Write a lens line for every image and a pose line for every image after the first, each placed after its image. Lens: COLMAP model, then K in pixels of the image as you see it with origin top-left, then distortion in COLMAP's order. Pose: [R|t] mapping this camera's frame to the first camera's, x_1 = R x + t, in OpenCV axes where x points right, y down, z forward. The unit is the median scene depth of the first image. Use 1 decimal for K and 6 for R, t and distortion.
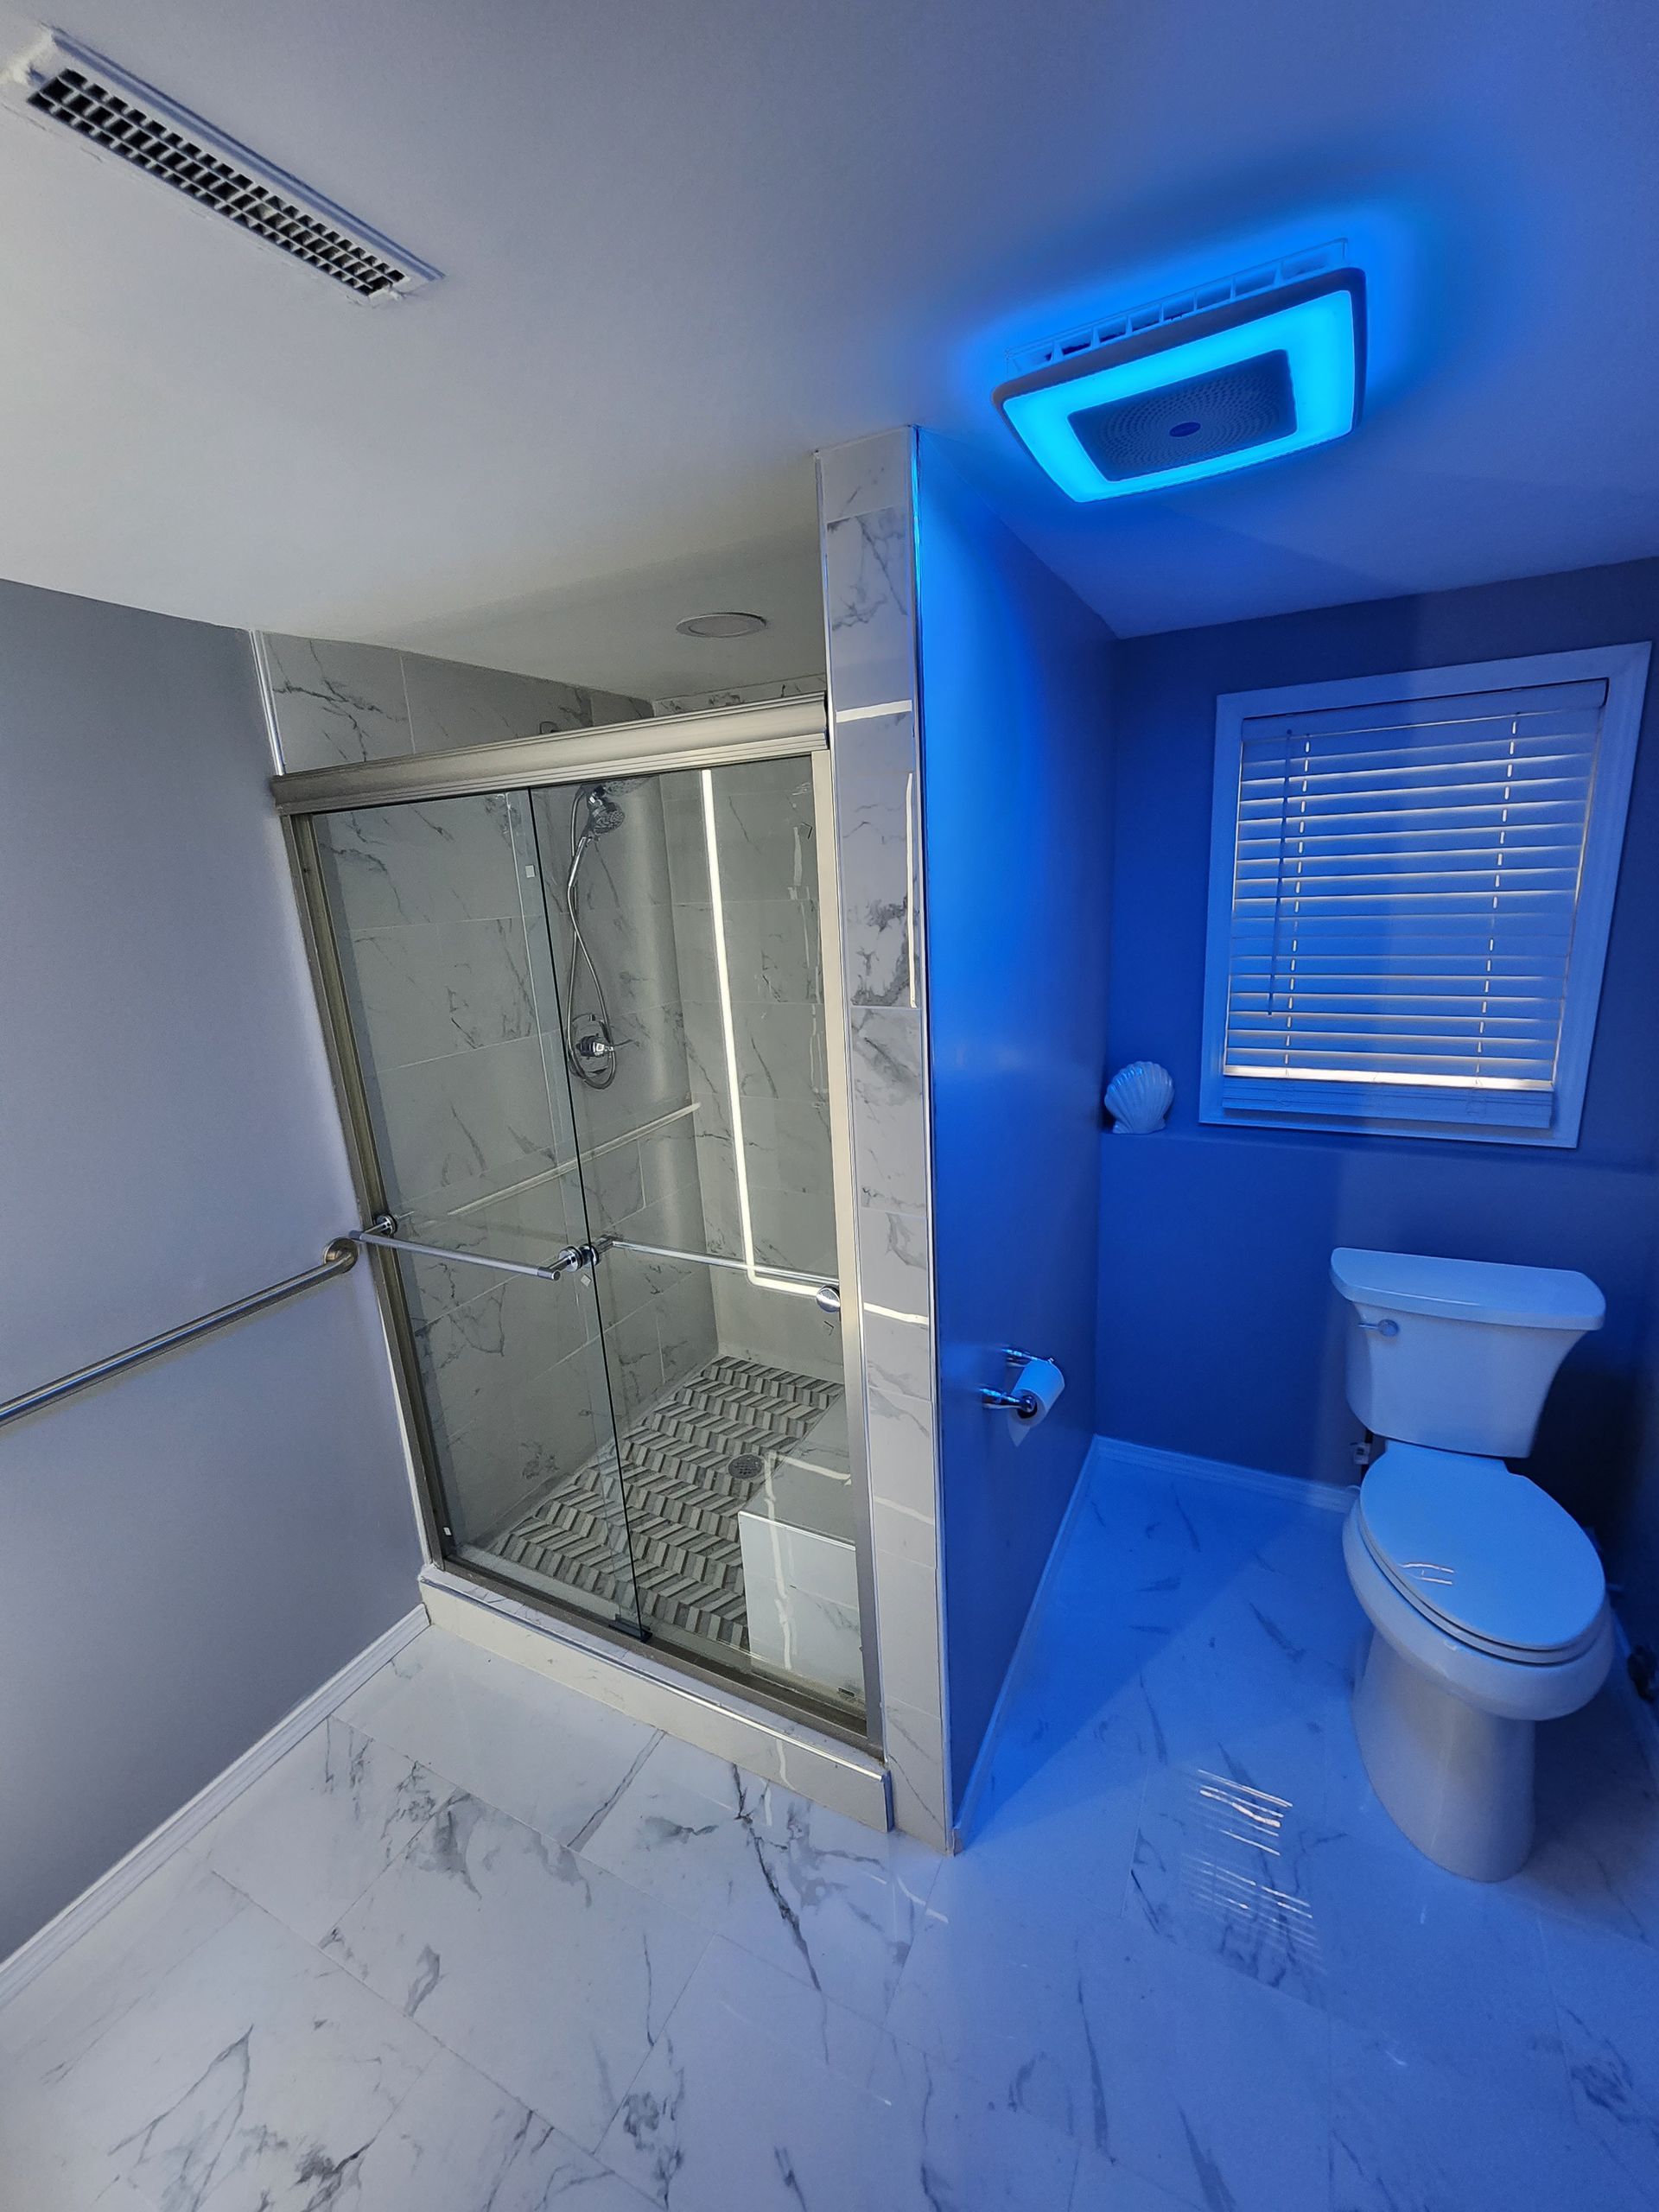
lens RADIAL K [[903.3, 0, 825.4], [0, 903.3, 1105.5], [0, 0, 1]] dist [0.000227, -0.001924]
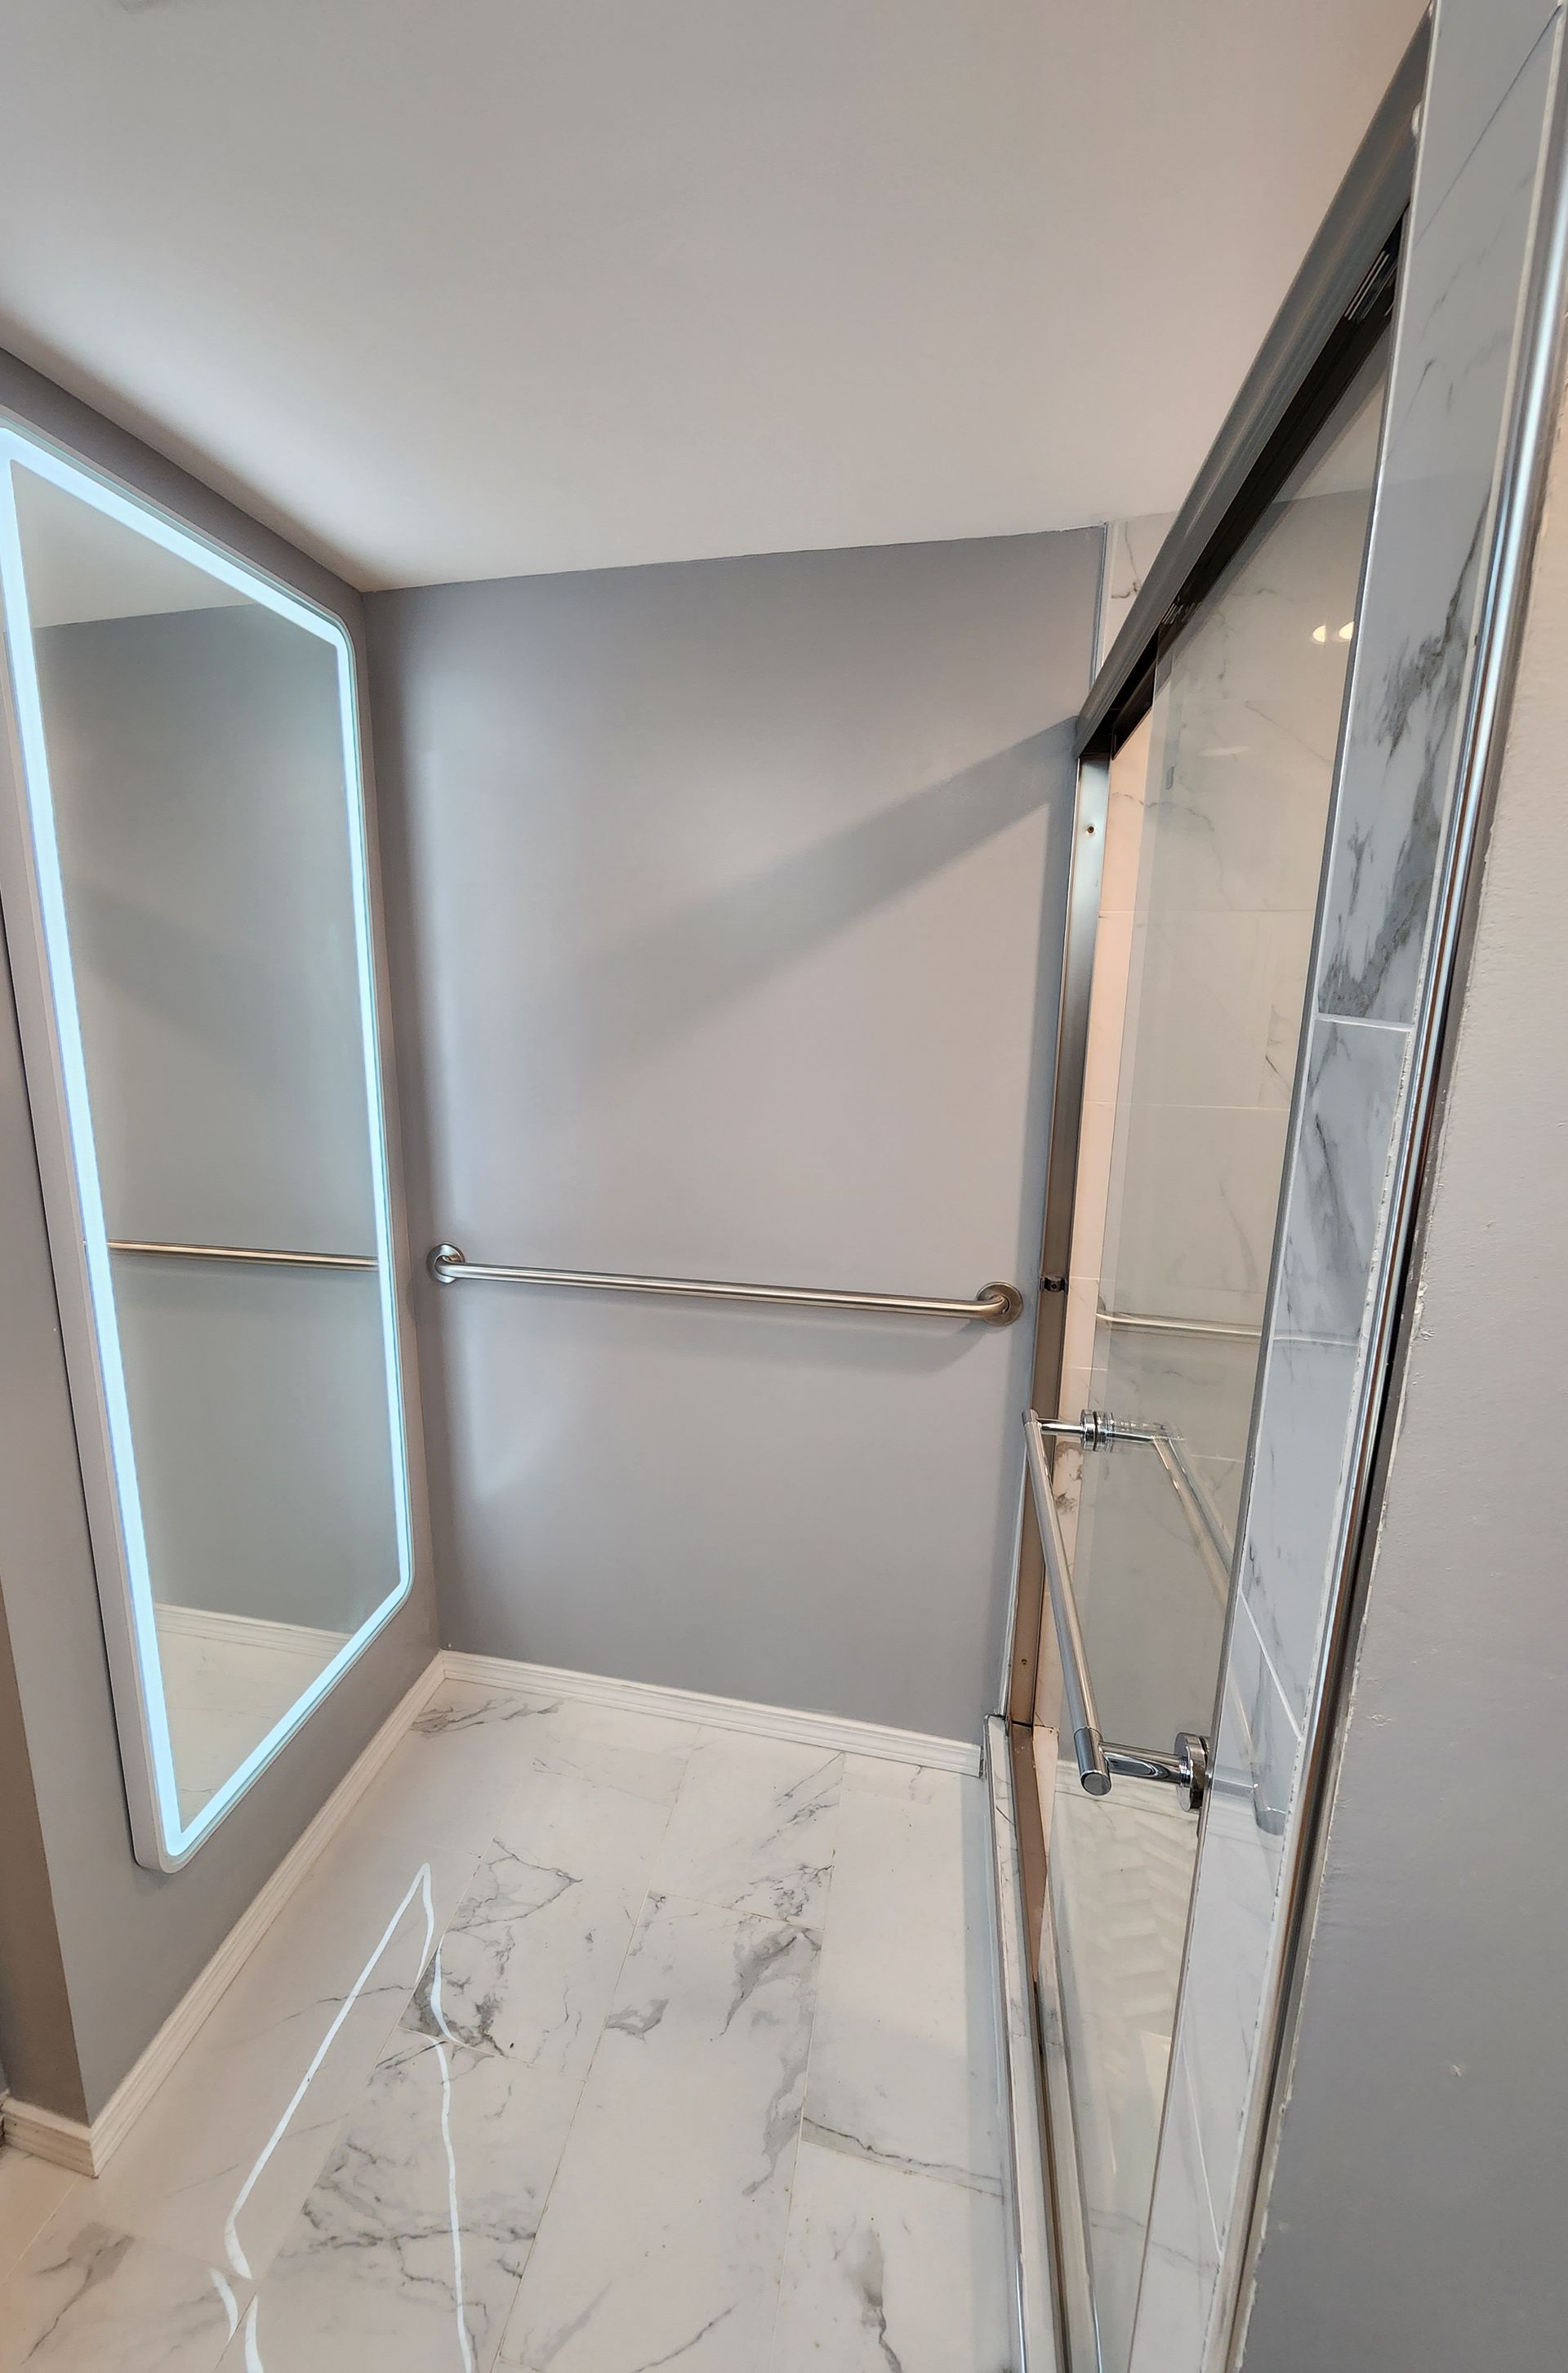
lens RADIAL K [[983.3, 0, 689.7], [0, 983.3, 1182.0], [0, 0, 1]] dist [-0.001207, -0.000007]
pose [[0.222727, 0.256919, -0.940417, 0.236473], [-0.263957, 0.944509, 0.195522, -0.041805], [0.938467, 0.204681, 0.278183, 0.478536]]
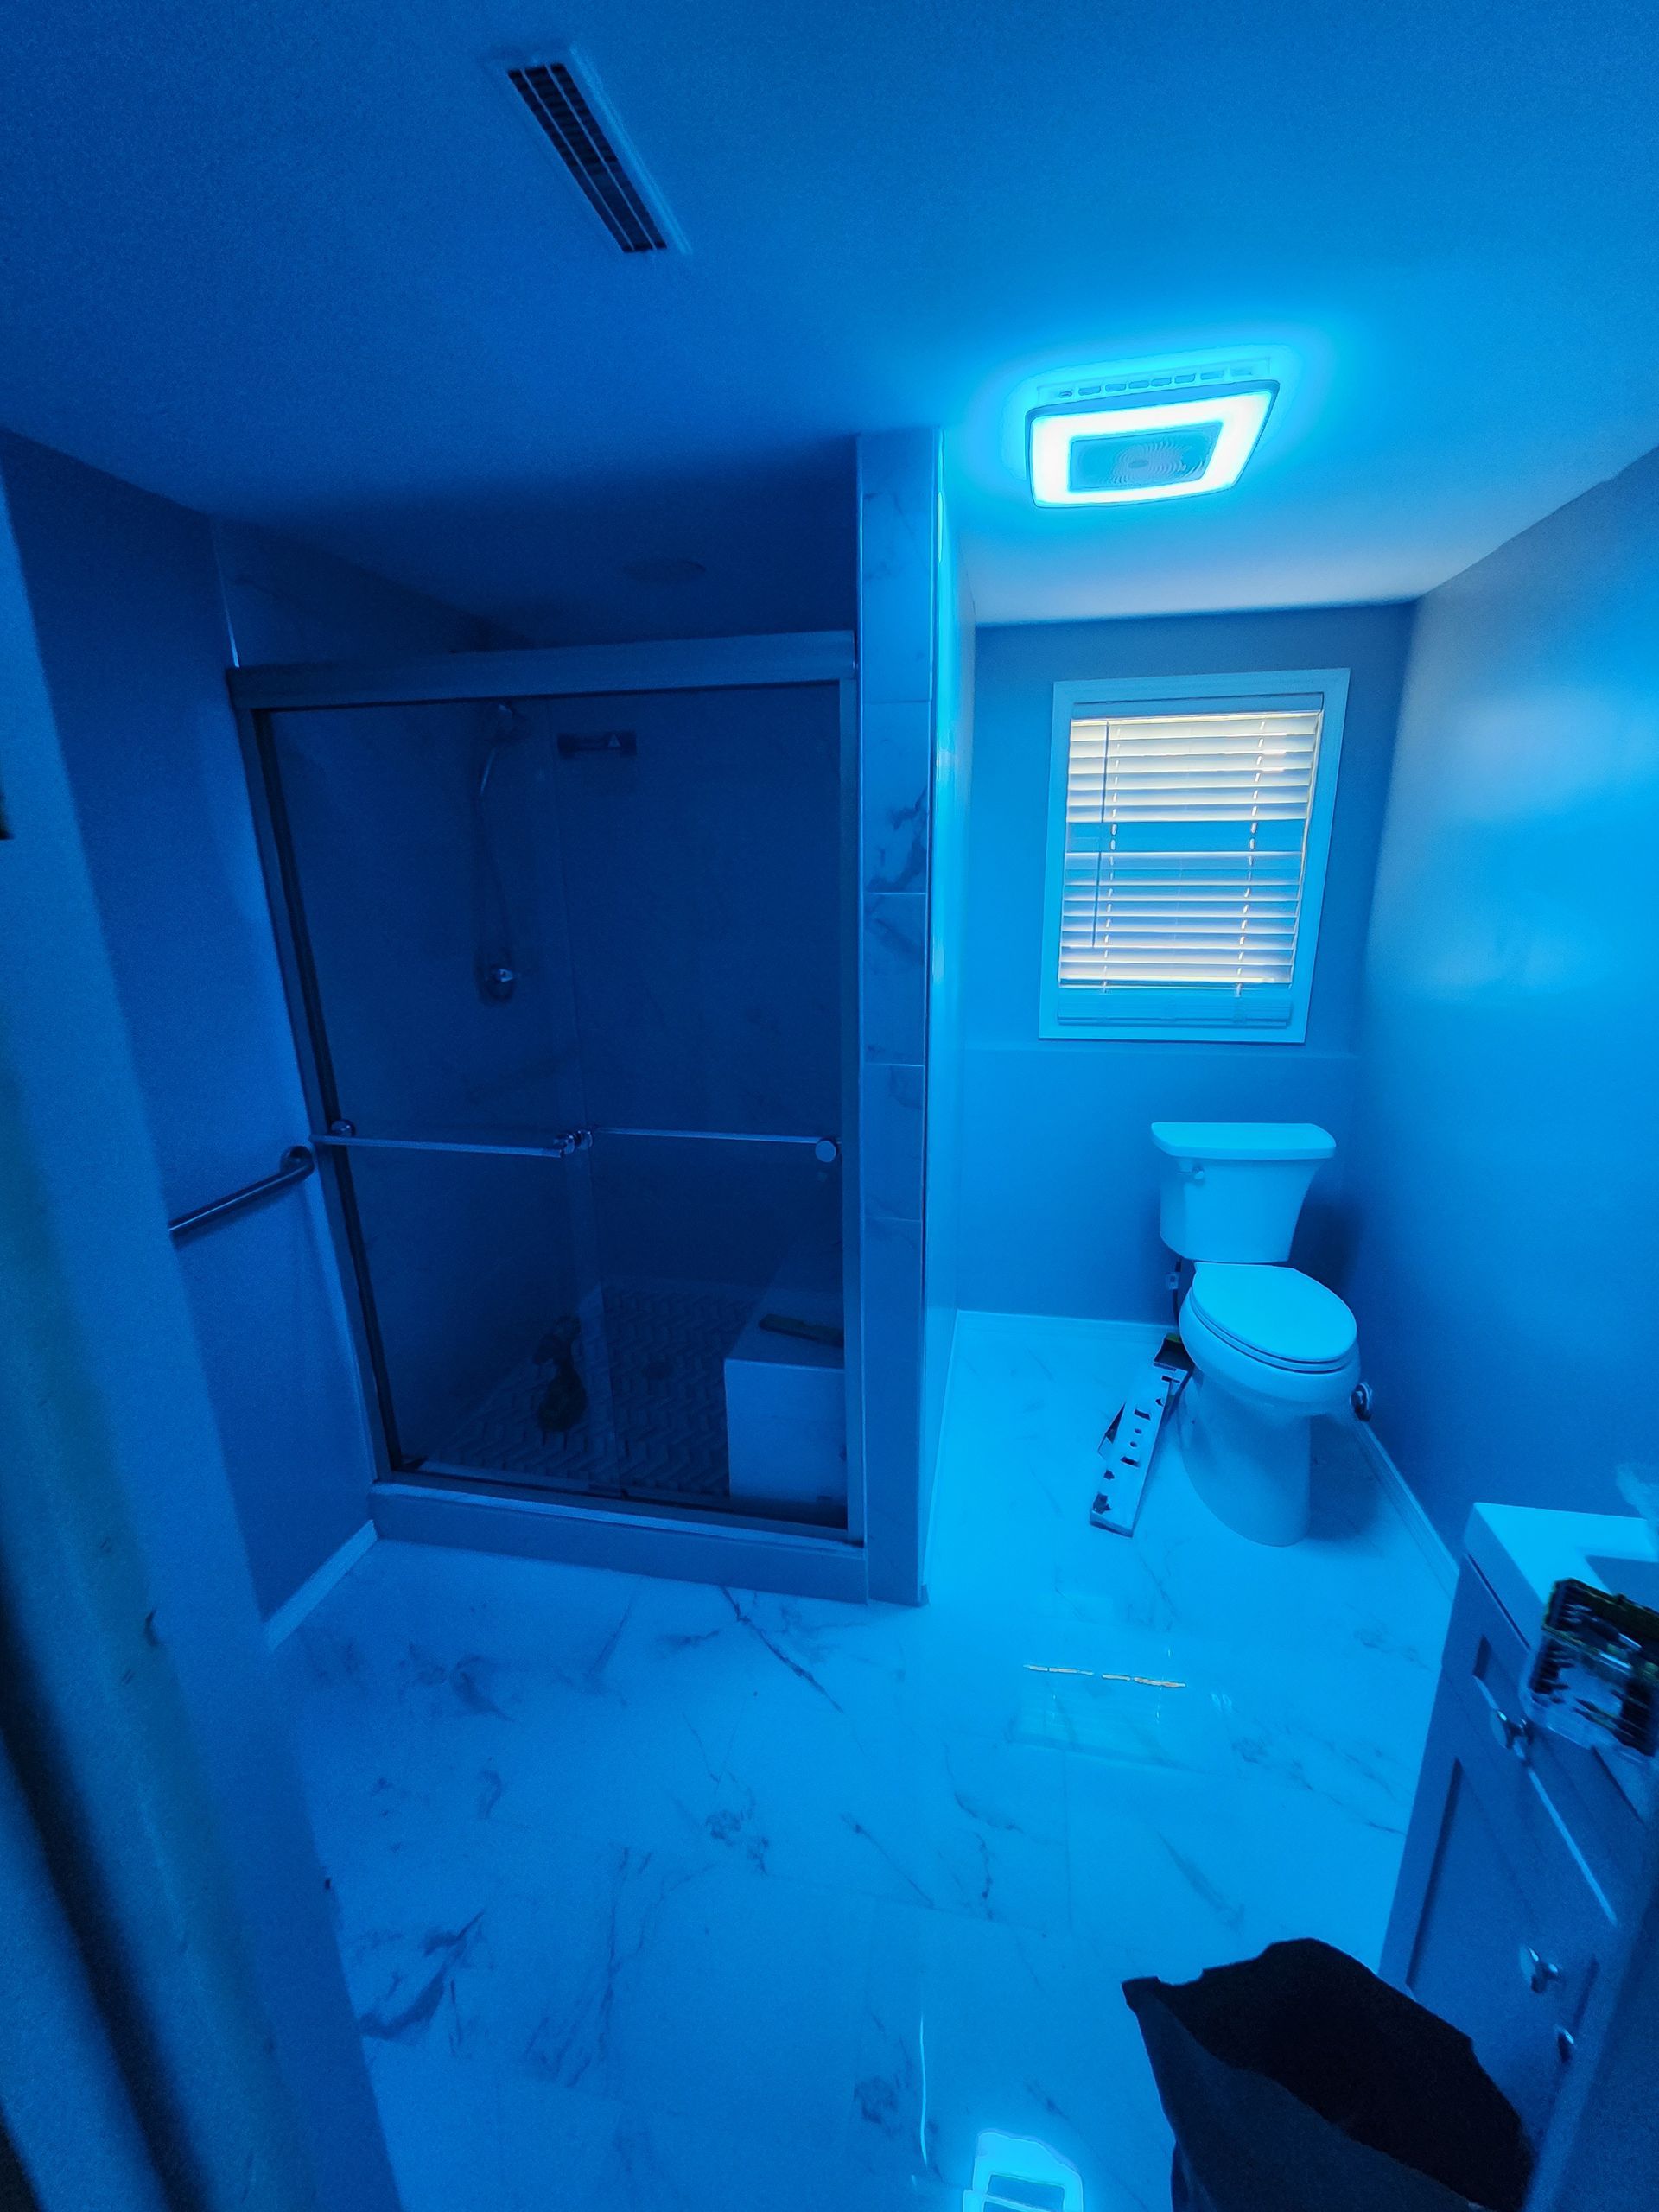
lens RADIAL K [[903.3, 0, 827.7], [0, 903.3, 1114.3], [0, 0, 1]] dist [0.000227, -0.001924]
pose [[0.961056, -0.037773, 0.273760, -0.256865], [0.032836, 0.999205, 0.022594, 0.112960], [-0.274395, -0.012725, 0.961533, -0.121940]]
